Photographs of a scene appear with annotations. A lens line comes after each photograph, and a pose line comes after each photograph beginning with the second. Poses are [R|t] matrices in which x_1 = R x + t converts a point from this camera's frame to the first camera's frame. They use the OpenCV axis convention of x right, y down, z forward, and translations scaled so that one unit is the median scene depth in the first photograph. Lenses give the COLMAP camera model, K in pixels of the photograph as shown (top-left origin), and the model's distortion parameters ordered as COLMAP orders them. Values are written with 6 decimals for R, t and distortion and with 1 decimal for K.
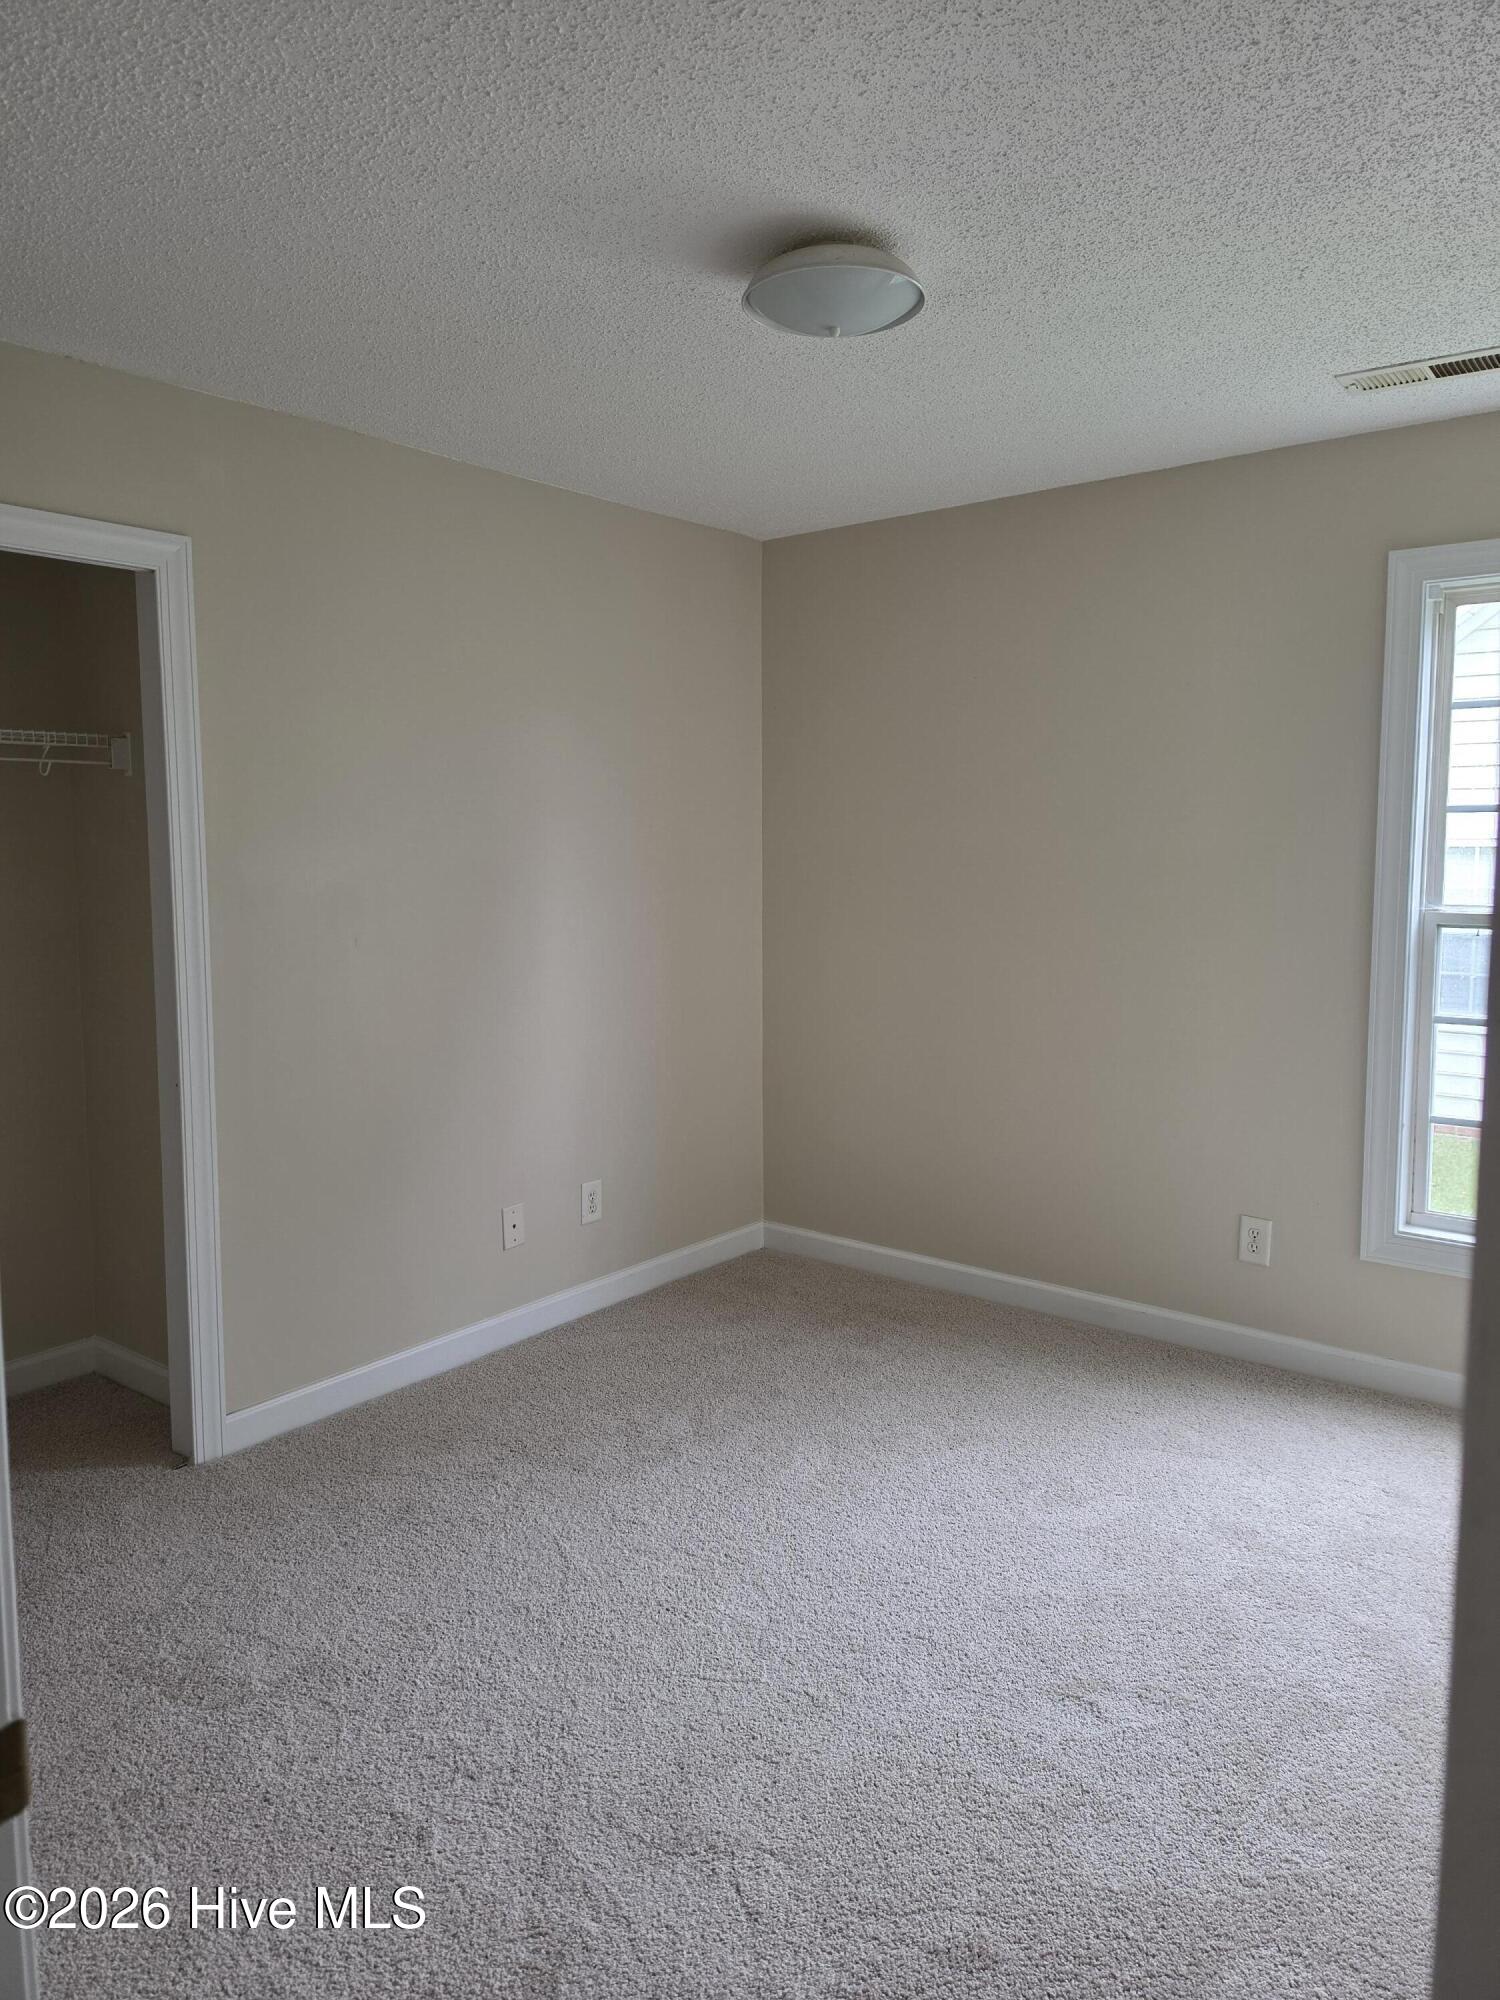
lens RADIAL K [[1435.0, 0, 738.1], [0, 1435.0, 987.1], [0, 0, 1]] dist [0.100536, -0.104103]
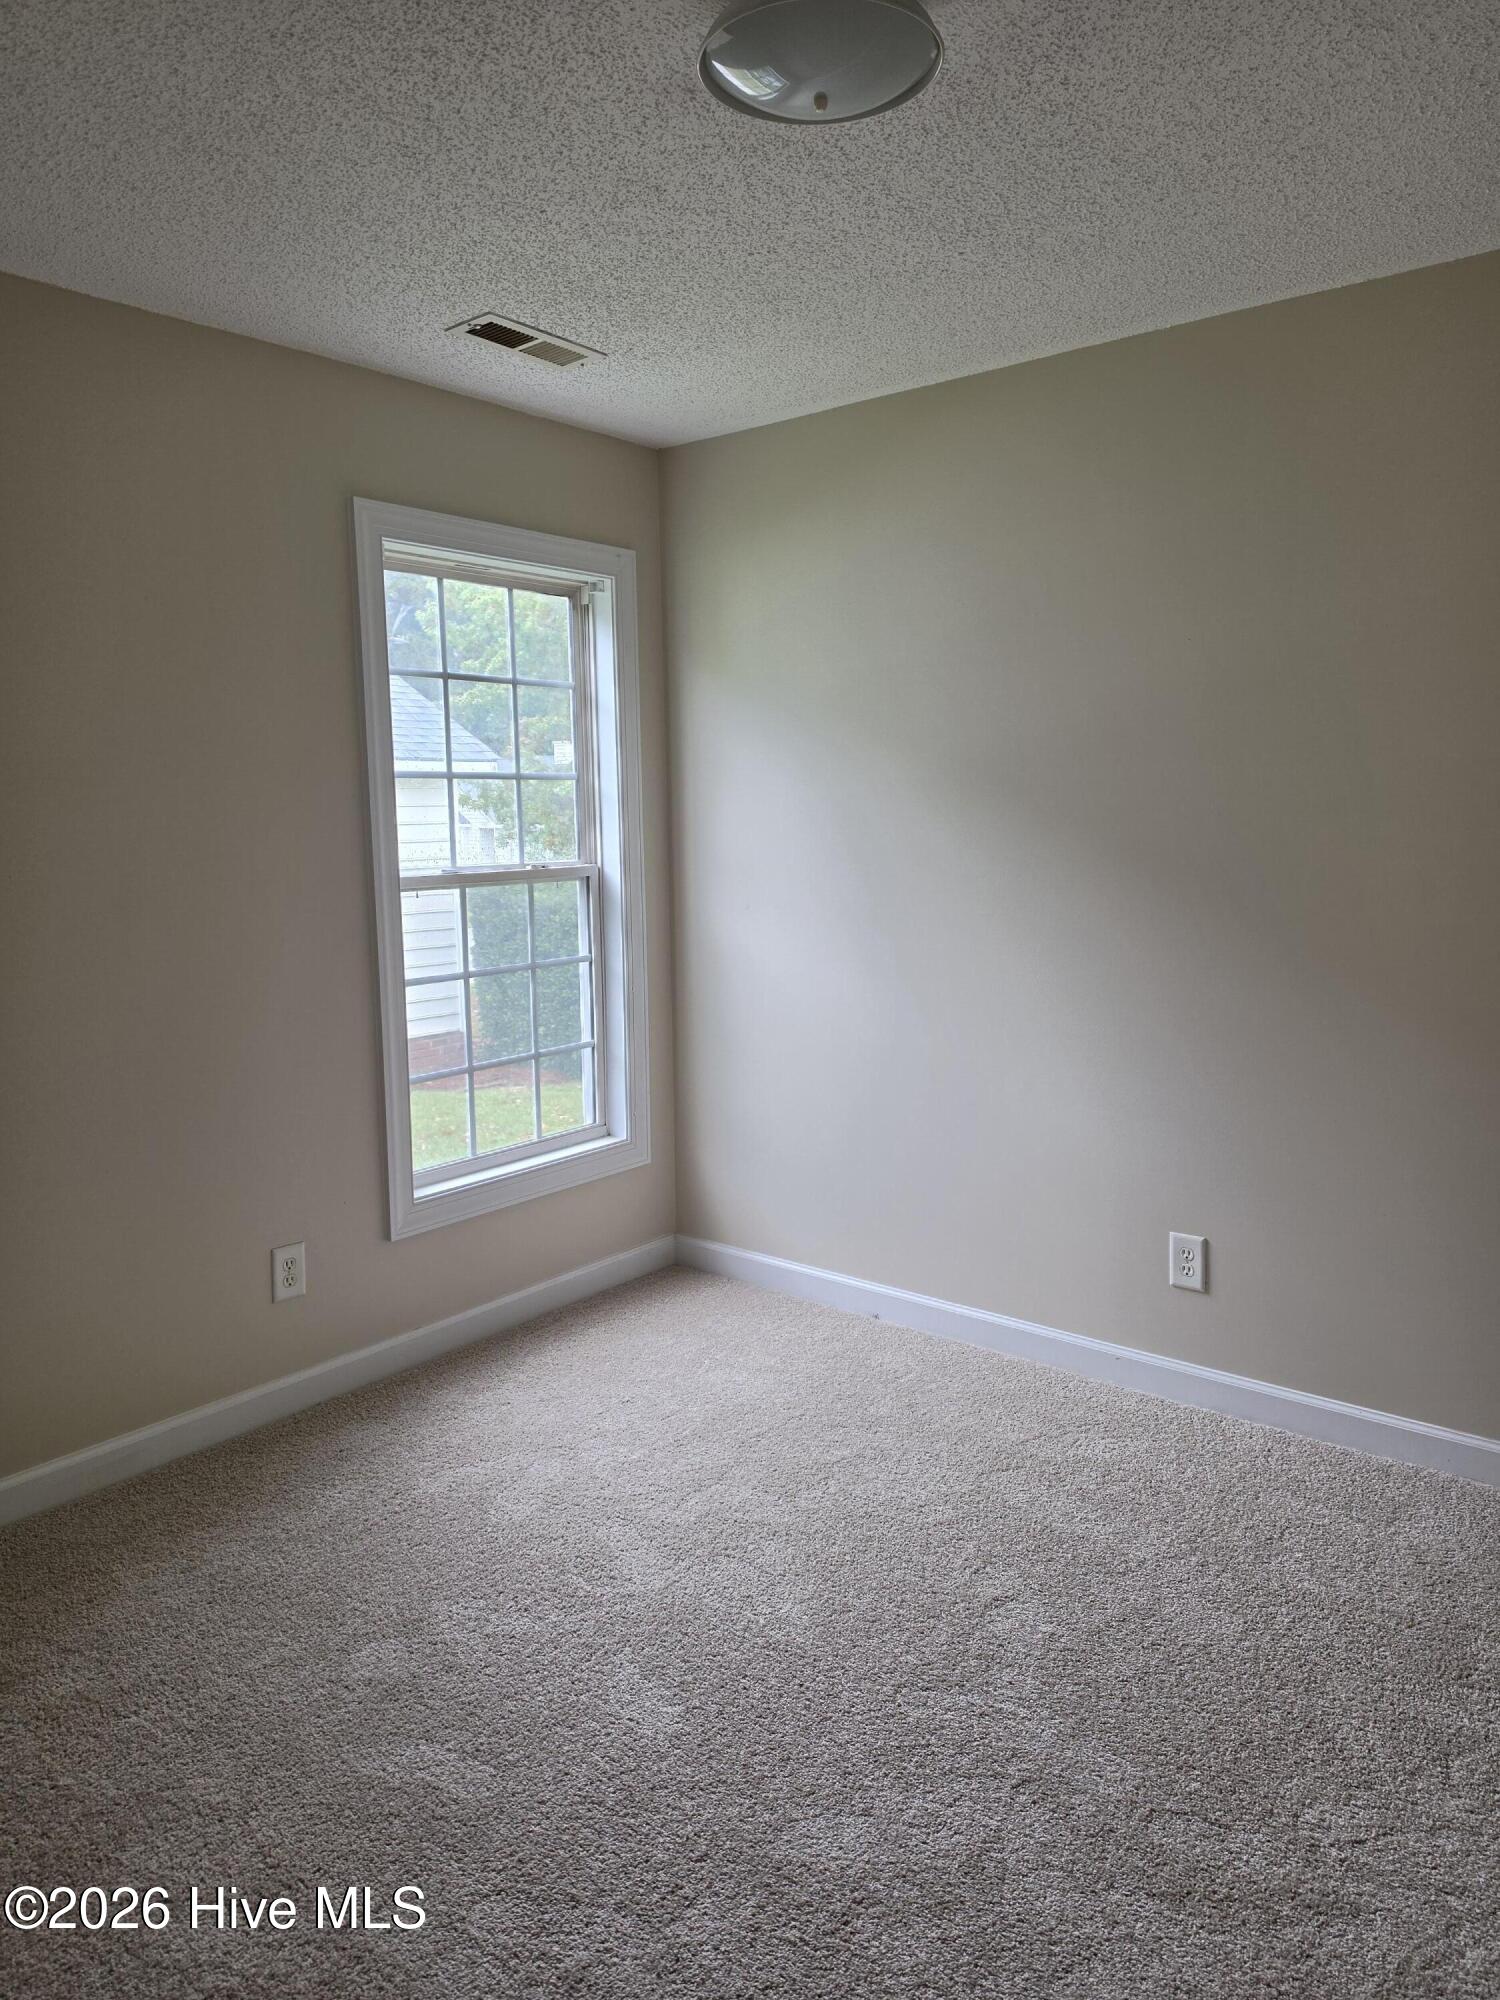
lens RADIAL K [[1435.0, 0, 738.1], [0, 1435.0, 987.1], [0, 0, 1]] dist [0.100536, -0.104103]
pose [[-0.001502, -0.113639, 0.993521, -0.298028], [0.127980, 0.985330, 0.112895, -0.033869], [-0.991776, 0.127321, 0.013064, 0.440639]]
